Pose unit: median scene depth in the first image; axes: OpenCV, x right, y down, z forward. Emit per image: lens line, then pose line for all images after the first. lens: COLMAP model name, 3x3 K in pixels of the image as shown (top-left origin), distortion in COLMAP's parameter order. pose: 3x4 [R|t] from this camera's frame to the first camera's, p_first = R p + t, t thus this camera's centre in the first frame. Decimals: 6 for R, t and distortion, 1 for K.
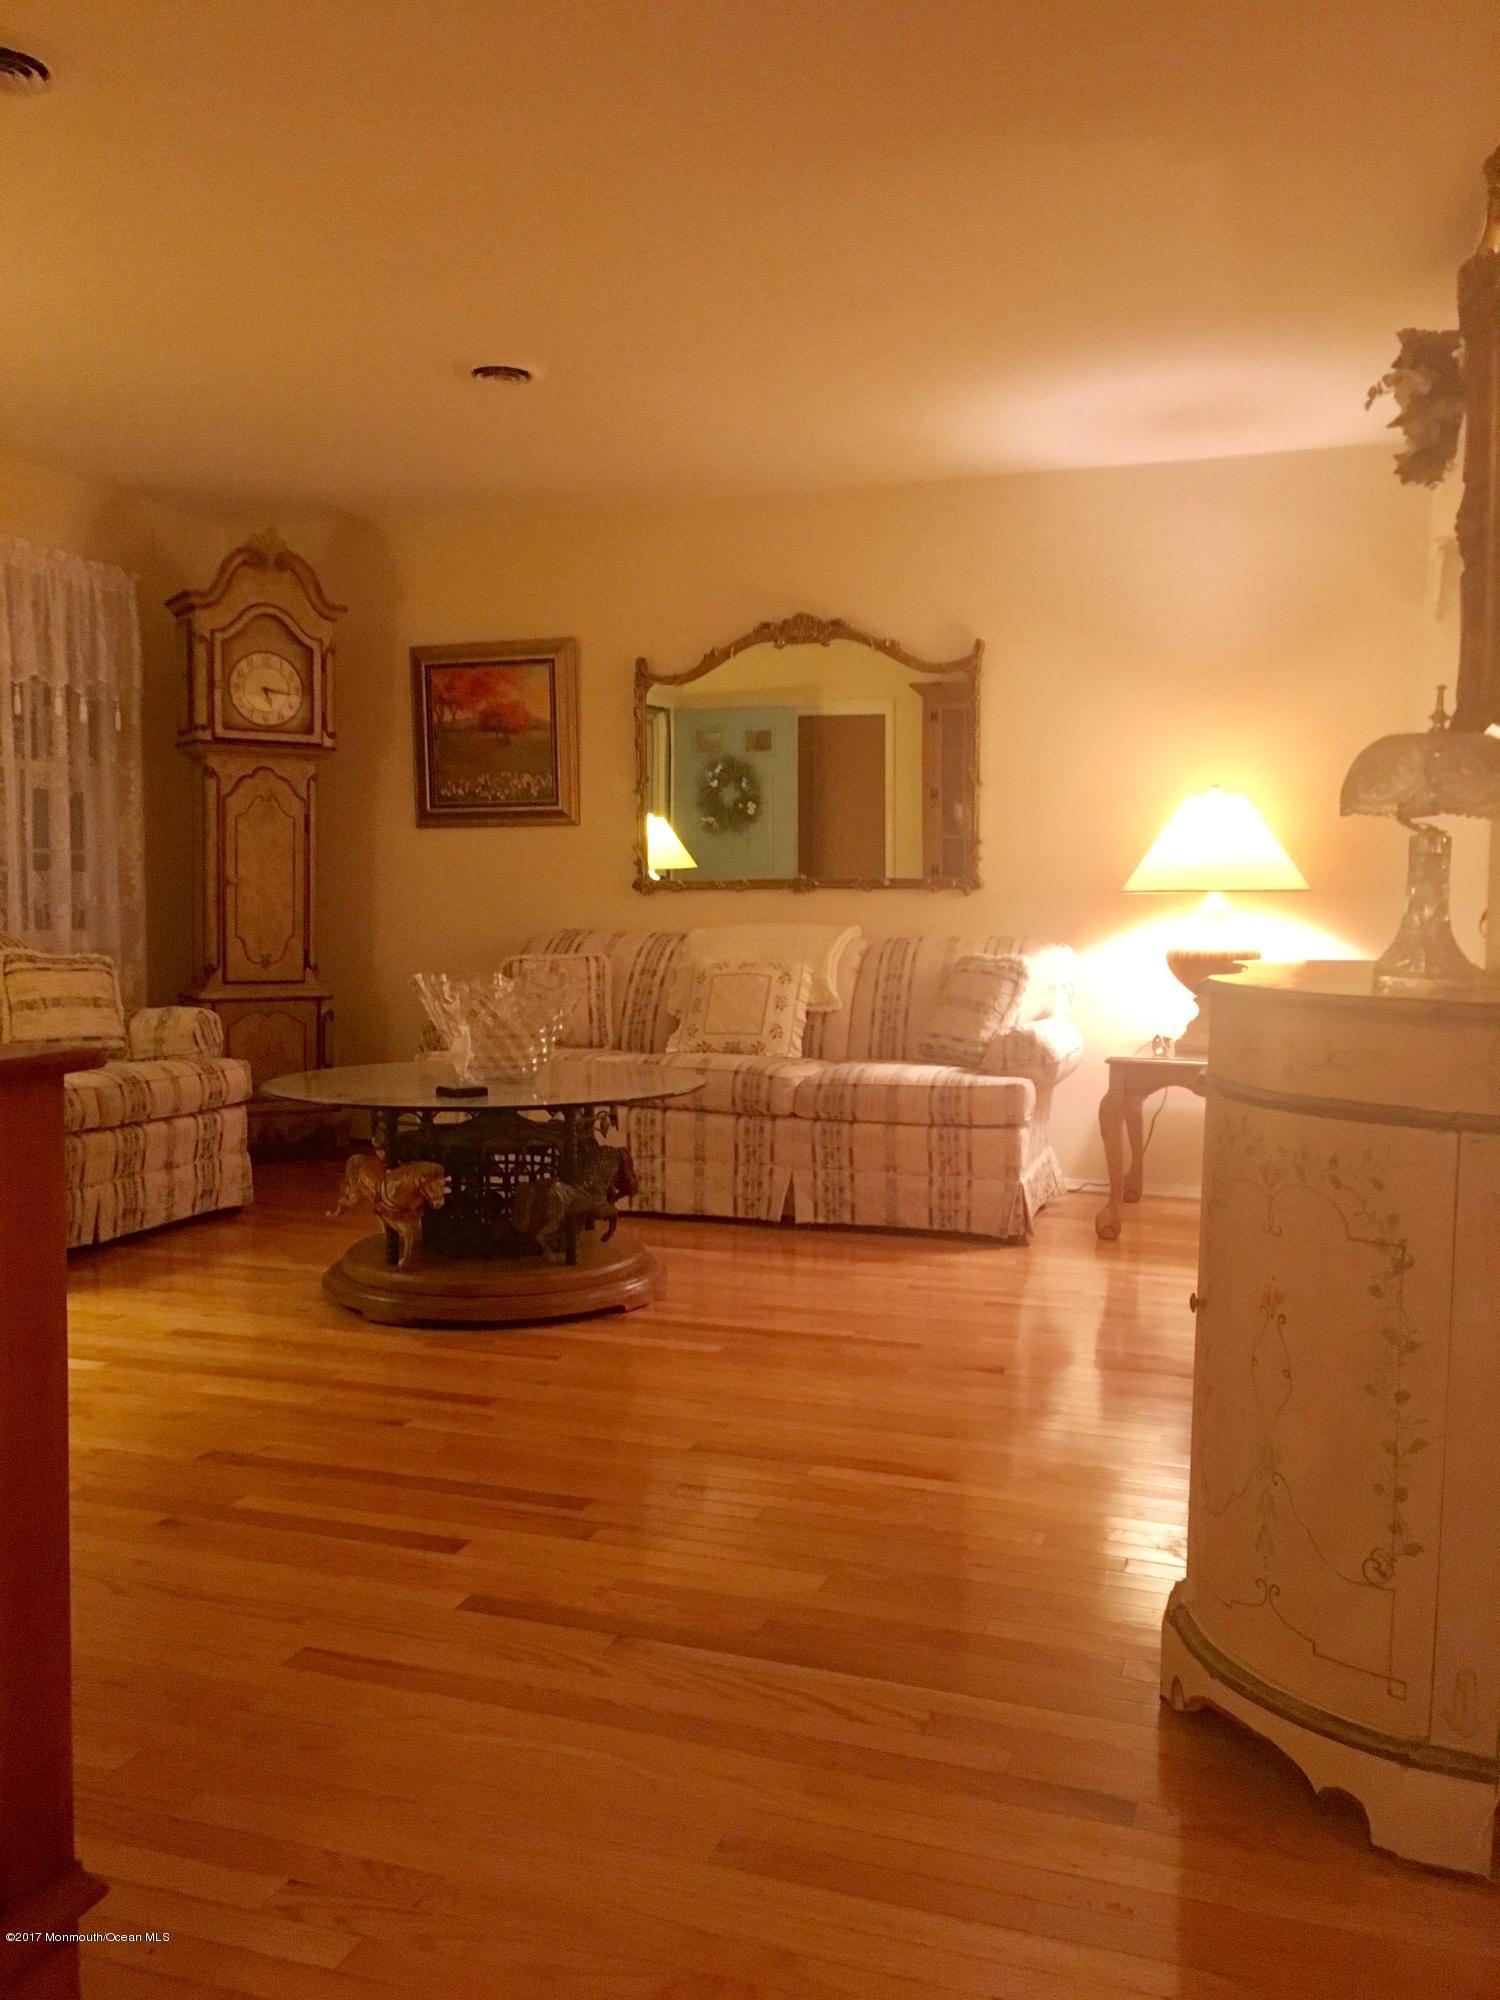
lens RADIAL K [[1711.9, 0, 750.0], [0, 1711.9, 1000.0], [0, 0, 1]] dist [0.062981, -0.013971]
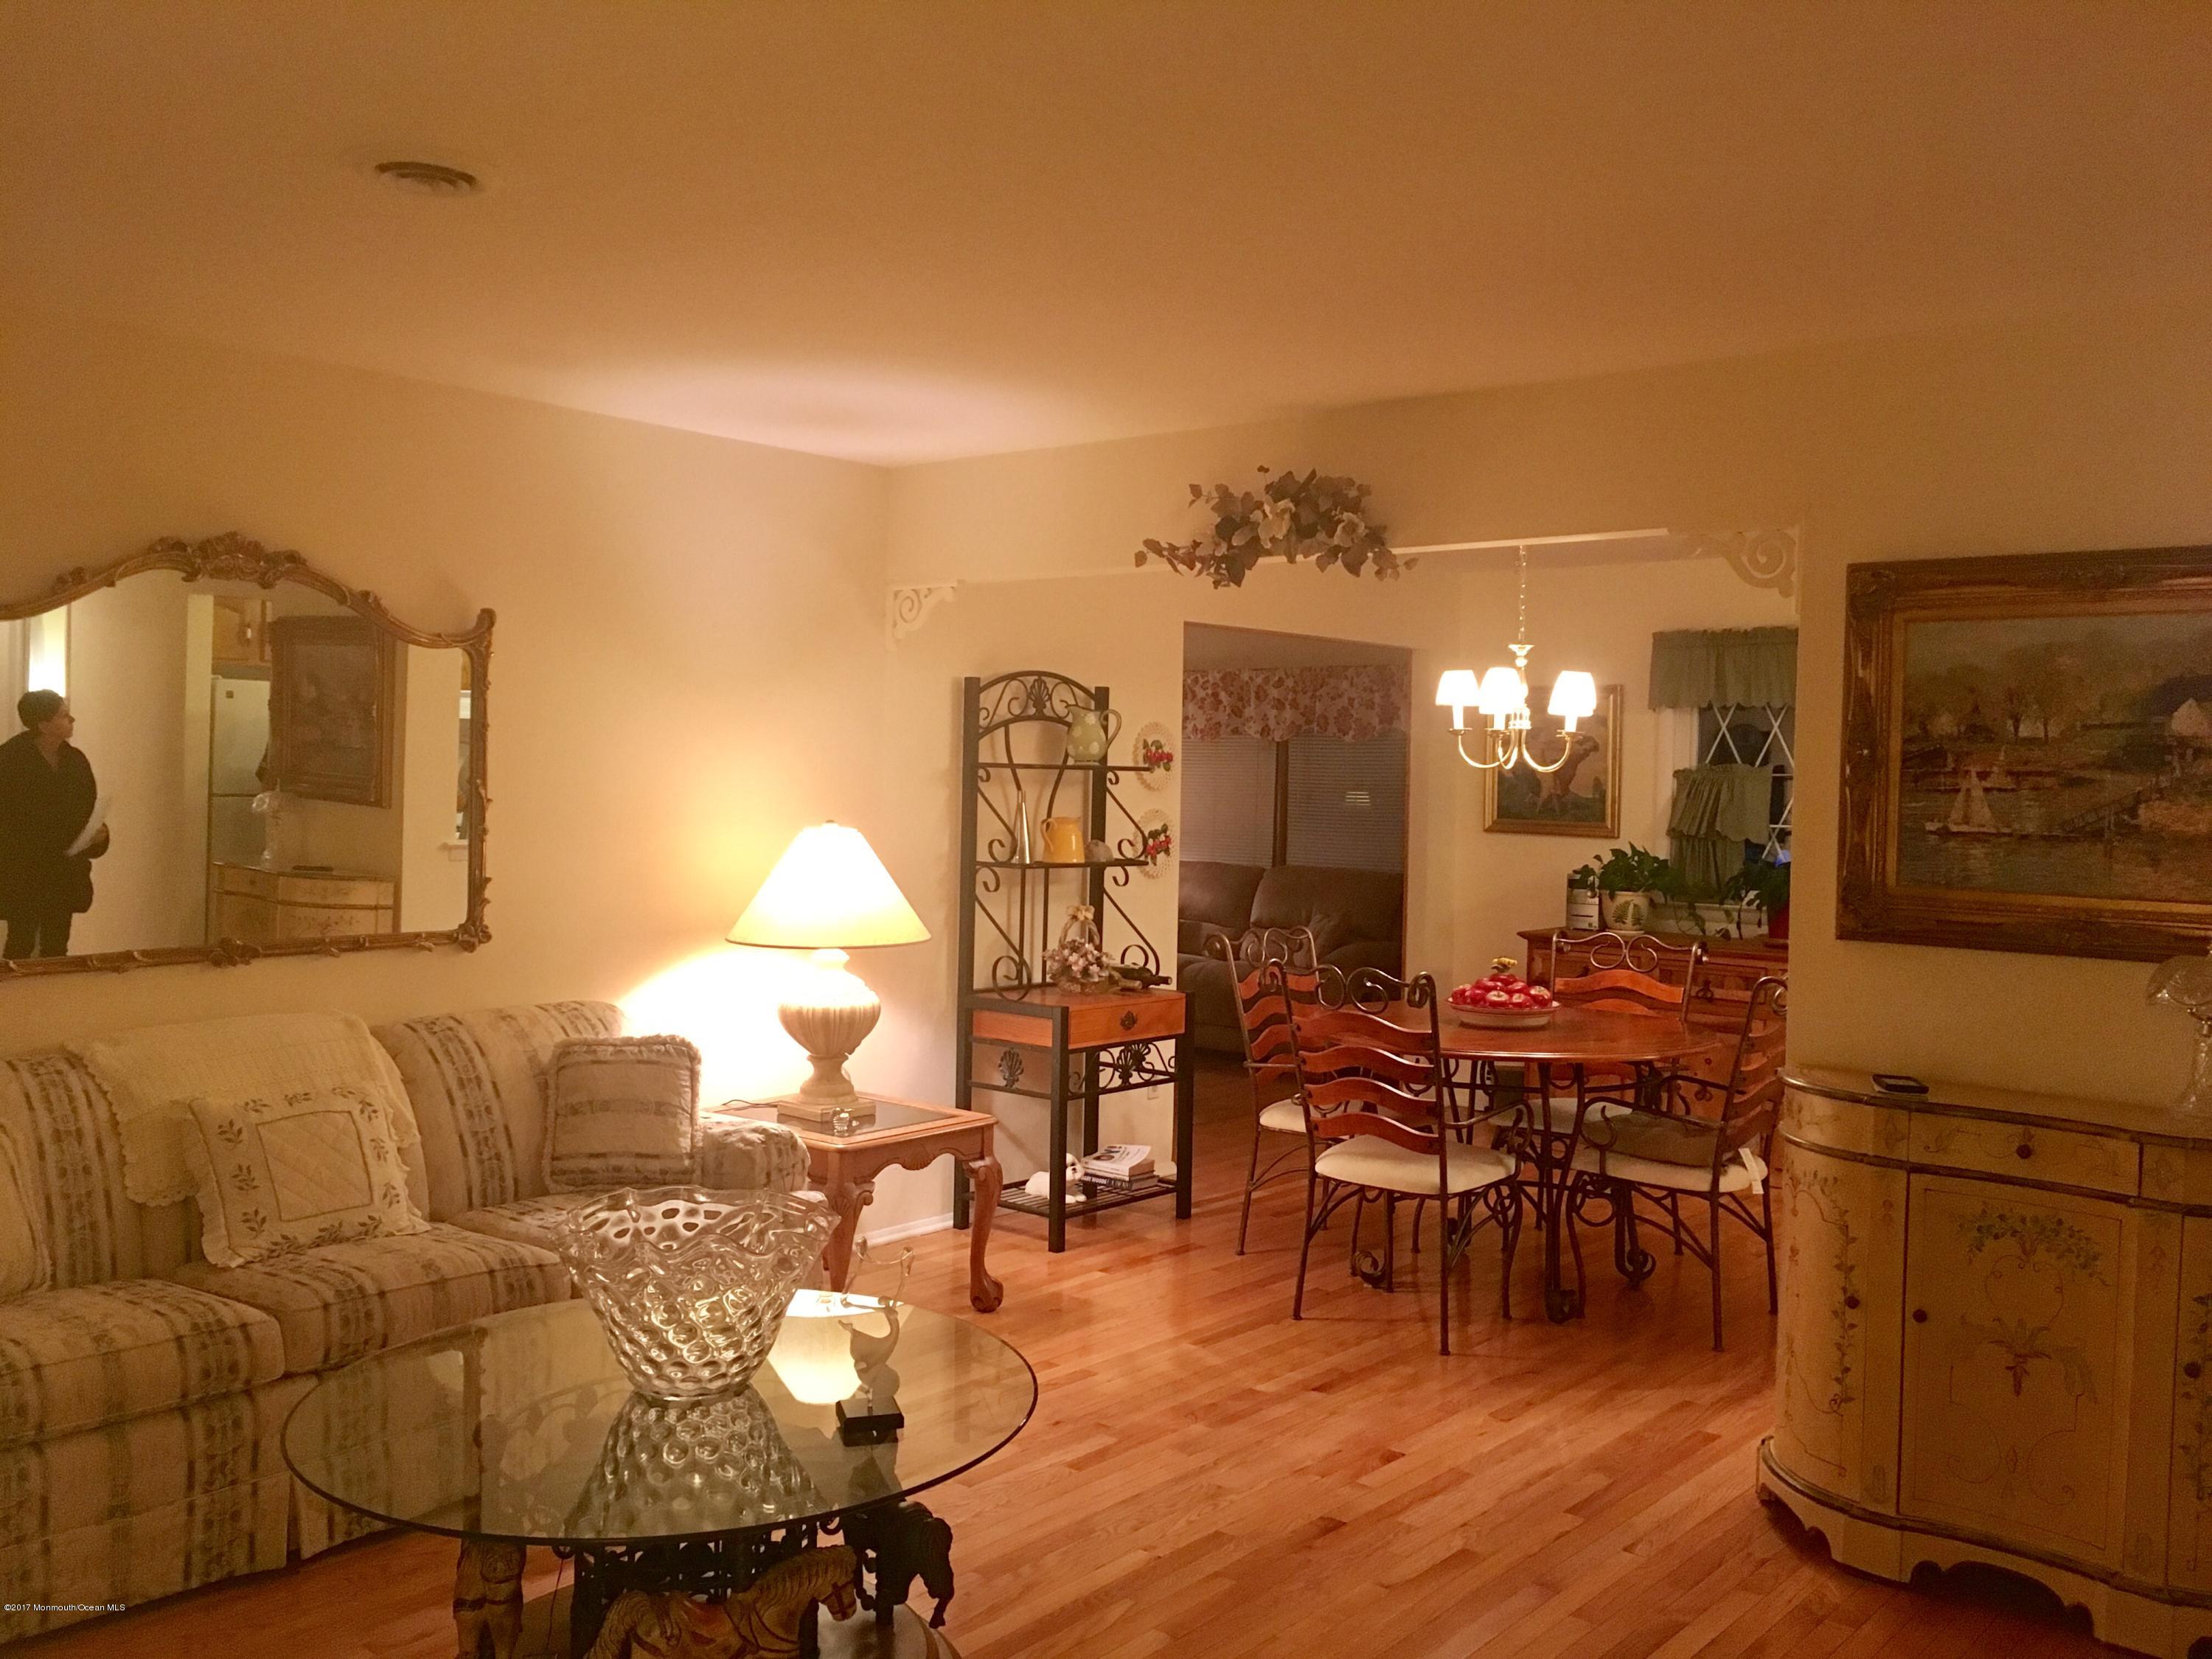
lens RADIAL K [[1878.2, 0, 1106.2], [0, 1878.2, 810.7], [0, 0, 1]] dist [0.078803, -0.105832]
pose [[0.346025, -0.018831, 0.938036, -0.565040], [0.040732, 0.999157, 0.005033, -0.120027], [-0.937341, 0.036467, 0.346501, 0.483686]]
